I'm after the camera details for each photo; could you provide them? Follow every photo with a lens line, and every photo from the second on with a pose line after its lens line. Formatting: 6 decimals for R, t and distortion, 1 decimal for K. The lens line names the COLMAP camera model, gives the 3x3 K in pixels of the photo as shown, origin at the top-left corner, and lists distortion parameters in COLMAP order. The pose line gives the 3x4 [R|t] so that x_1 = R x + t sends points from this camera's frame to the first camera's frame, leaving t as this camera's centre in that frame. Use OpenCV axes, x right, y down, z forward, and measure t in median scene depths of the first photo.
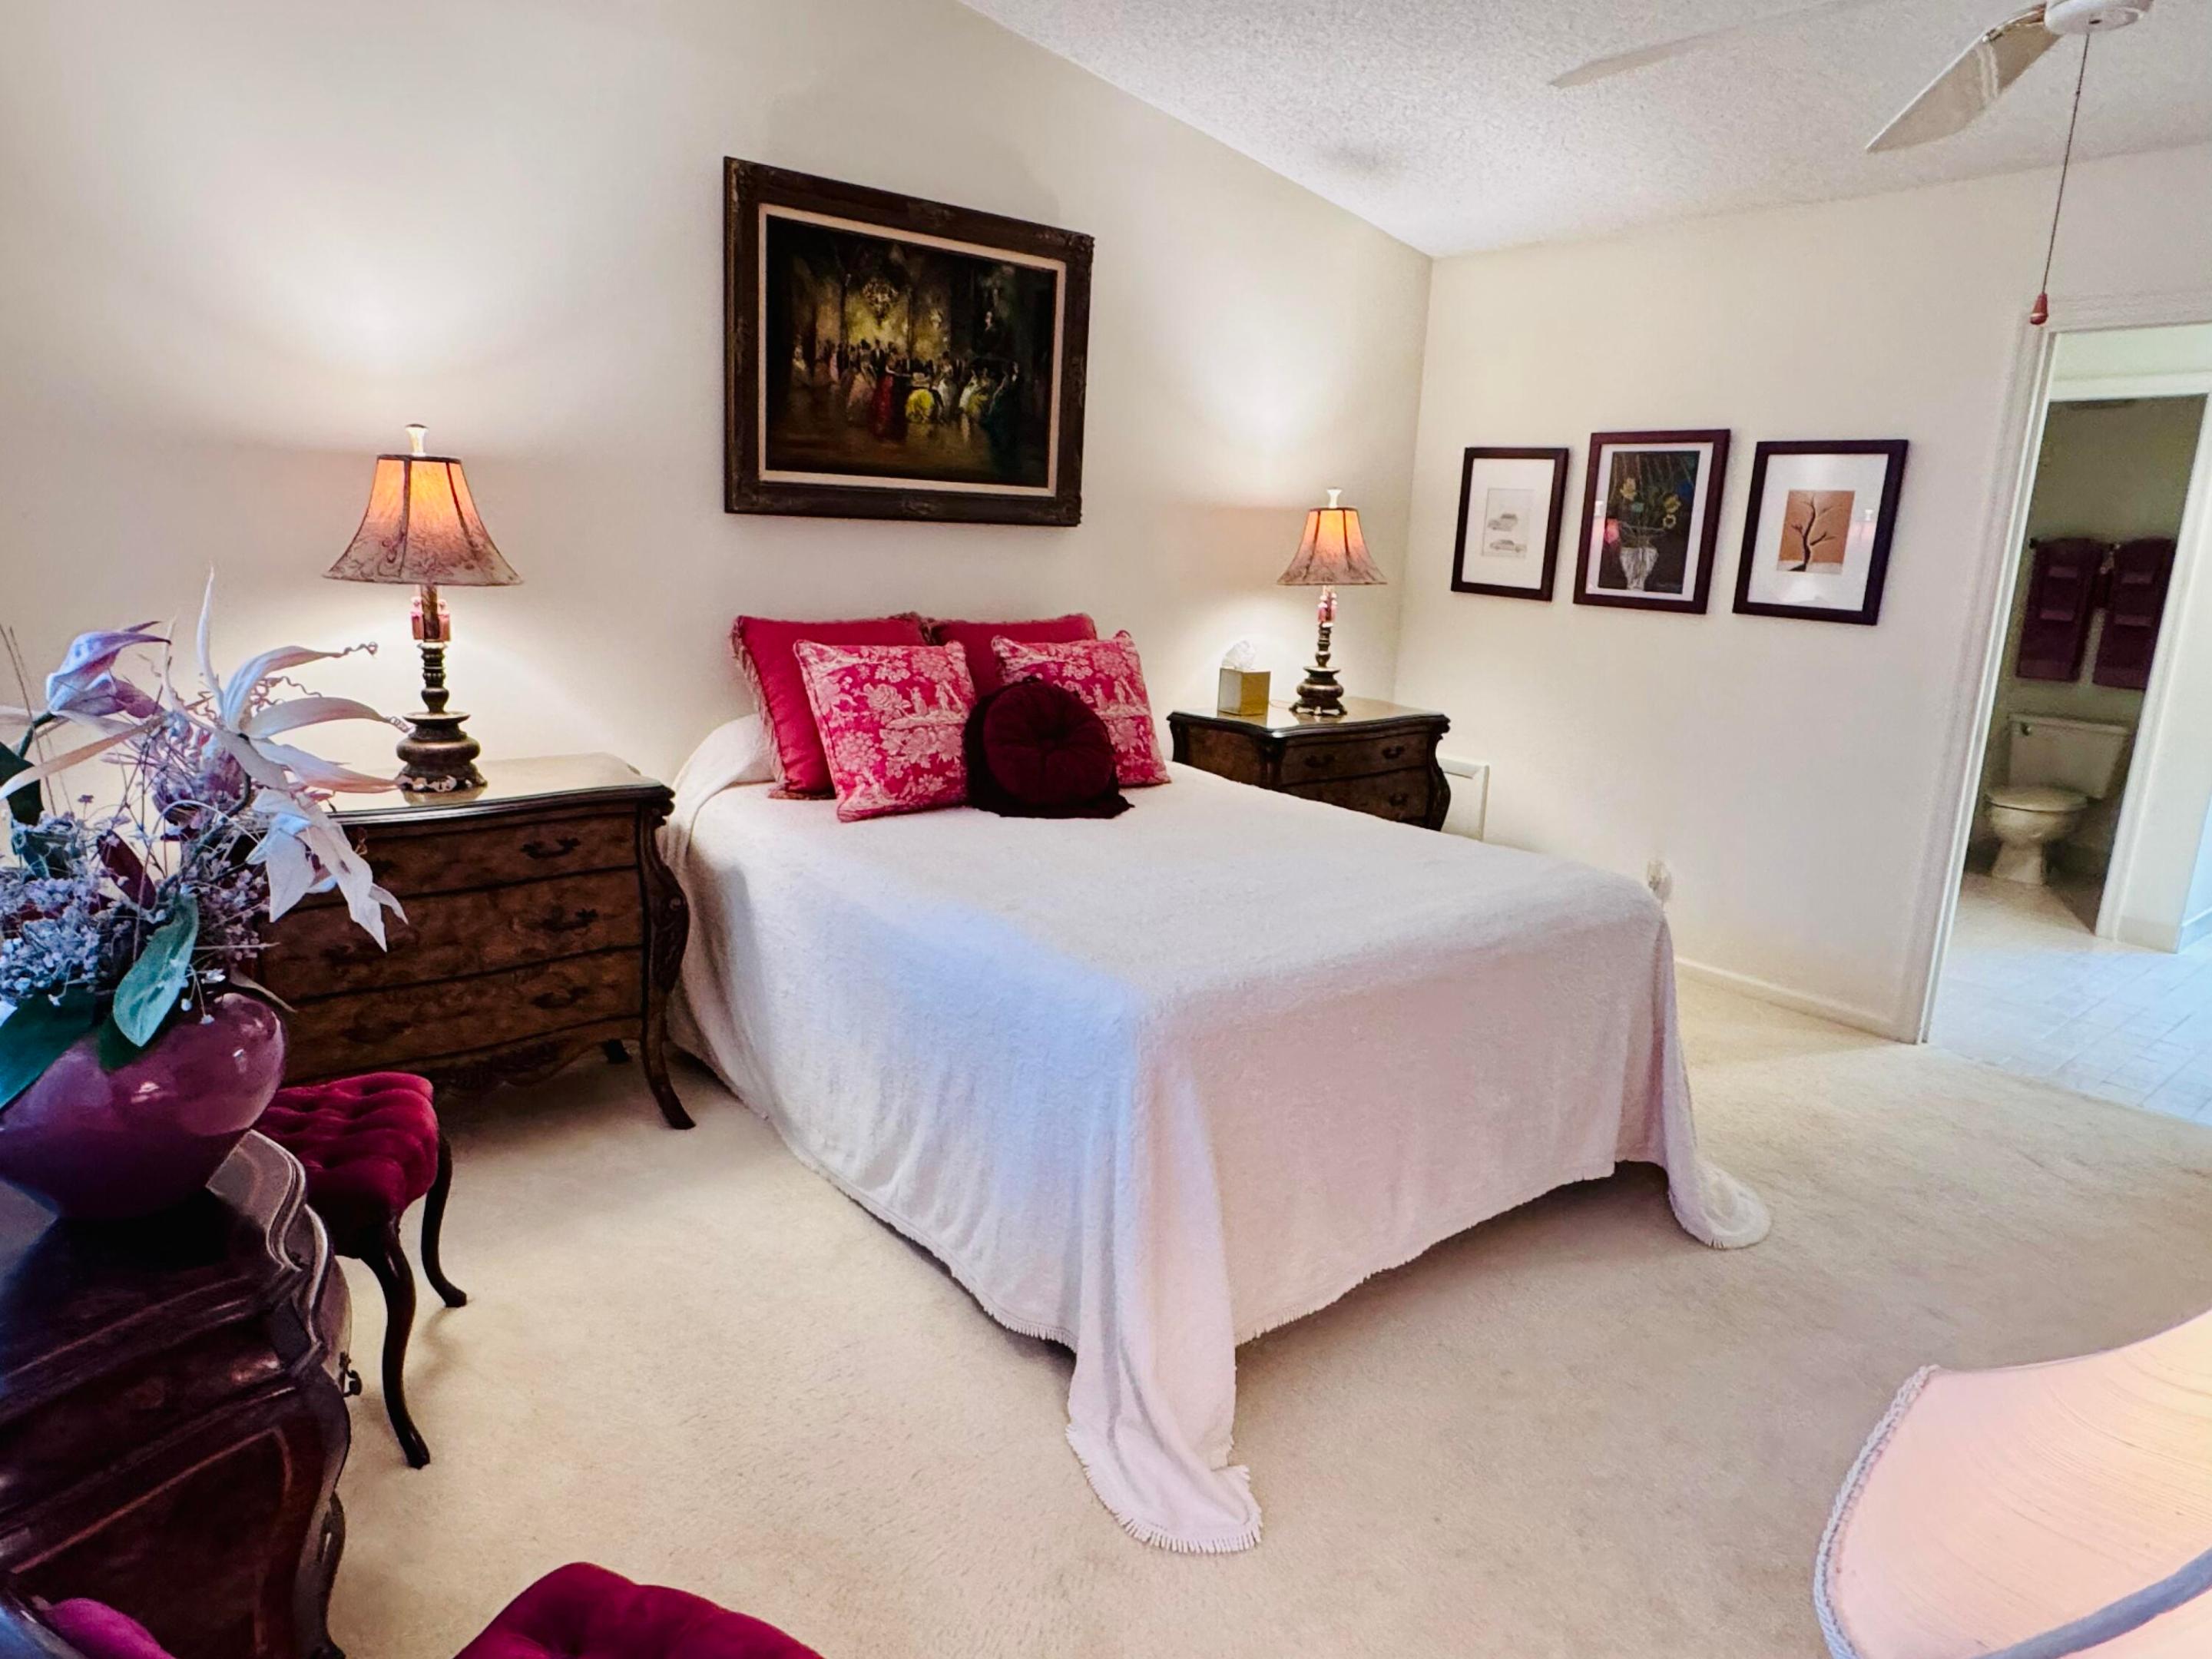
lens RADIAL K [[1345.9, 0, 1099.1], [0, 1345.9, 819.1], [0, 0, 1]] dist [-0.017081, 0.000473]
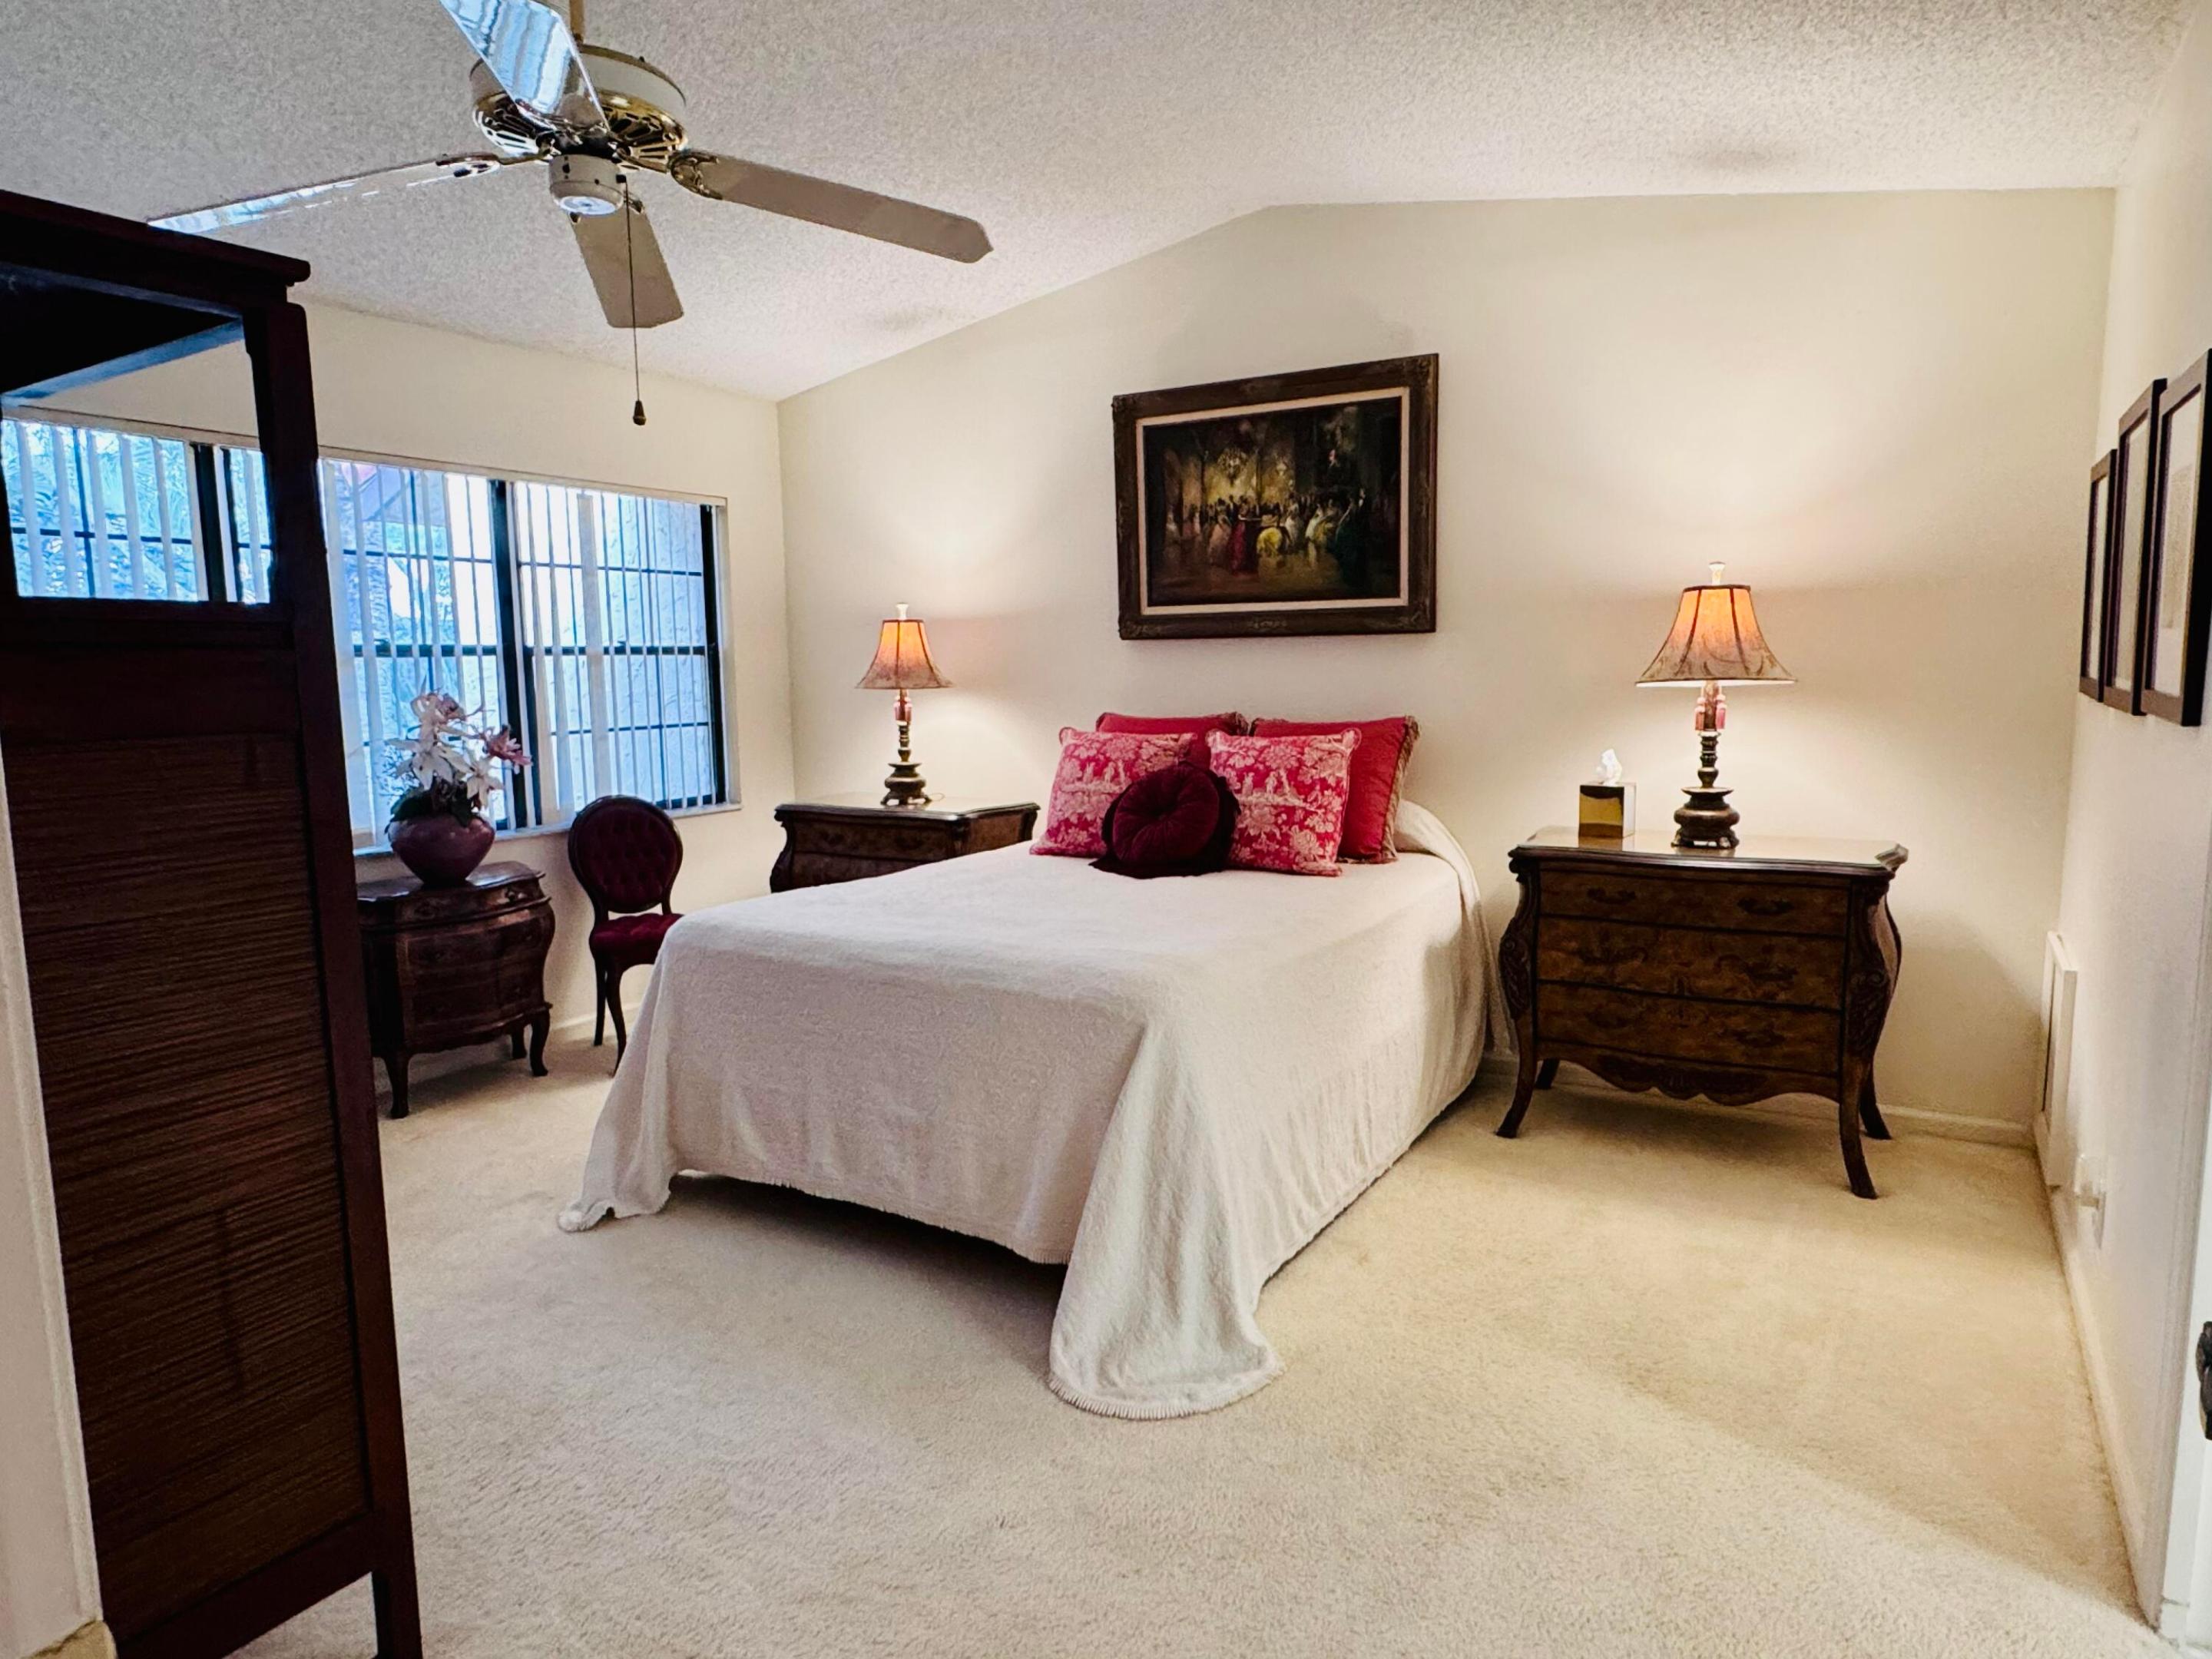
lens RADIAL K [[1345.9, 0, 1094.9], [0, 1345.9, 827.4], [0, 0, 1]] dist [-0.017081, 0.000473]
pose [[0.319934, 0.074242, -0.944527, 0.983356], [-0.172212, 0.984875, 0.019081, -0.054201], [0.931657, 0.156554, 0.327880, 0.511288]]
